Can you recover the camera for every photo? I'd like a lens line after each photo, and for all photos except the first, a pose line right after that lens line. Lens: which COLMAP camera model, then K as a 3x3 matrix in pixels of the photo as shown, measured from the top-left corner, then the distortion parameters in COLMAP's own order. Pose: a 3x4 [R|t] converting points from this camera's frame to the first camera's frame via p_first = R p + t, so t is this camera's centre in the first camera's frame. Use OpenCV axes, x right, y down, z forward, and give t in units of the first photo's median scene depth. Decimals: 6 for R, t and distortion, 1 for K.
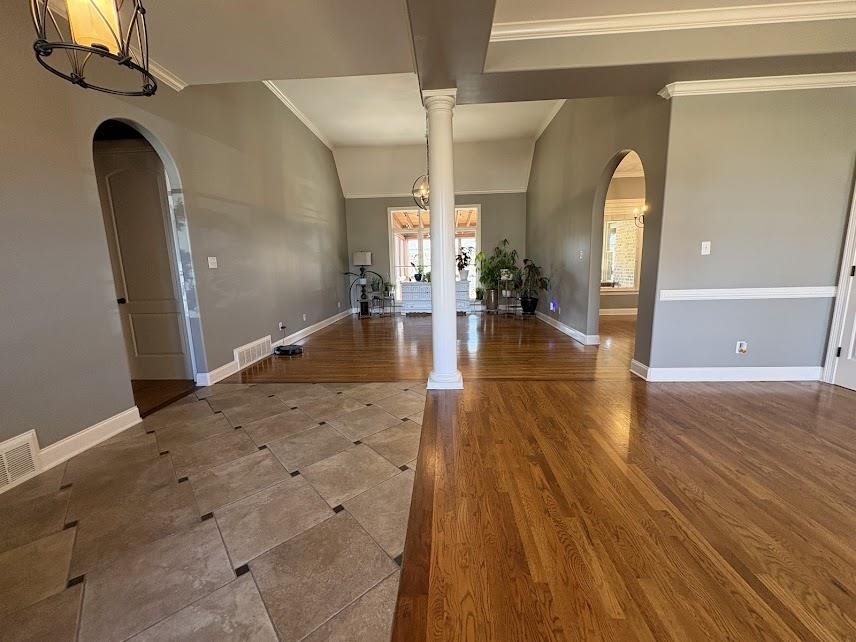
lens RADIAL K [[340.8, 0, 427.8], [0, 340.8, 320.7], [0, 0, 1]] dist [0.002241, 0.000348]
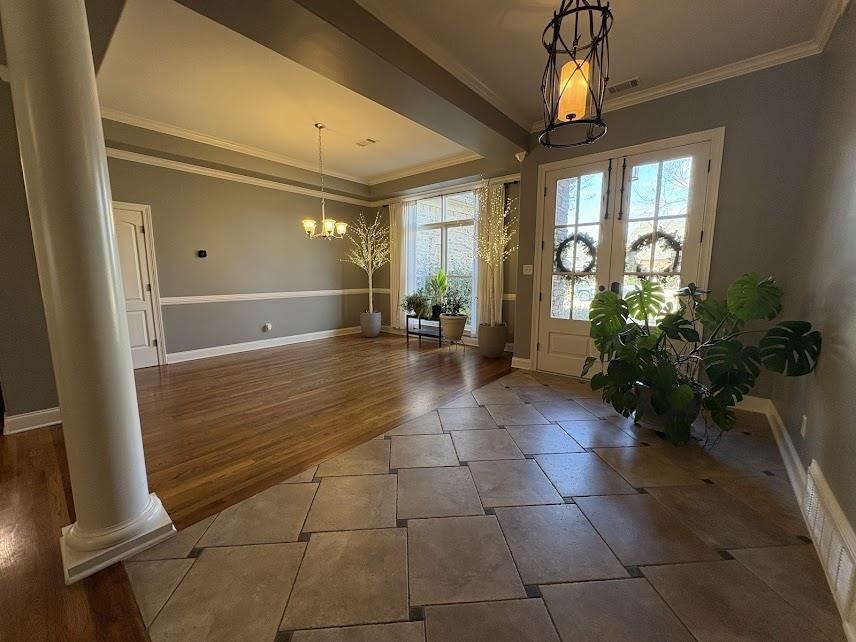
lens RADIAL K [[340.8, 0, 428.4], [0, 340.8, 320.2], [0, 0, 1]] dist [0.002241, 0.000348]
pose [[-0.800462, -0.053617, 0.596981, -0.871590], [0.118120, 0.962348, 0.244813, -0.258939], [-0.587630, 0.266479, -0.763990, 1.673132]]
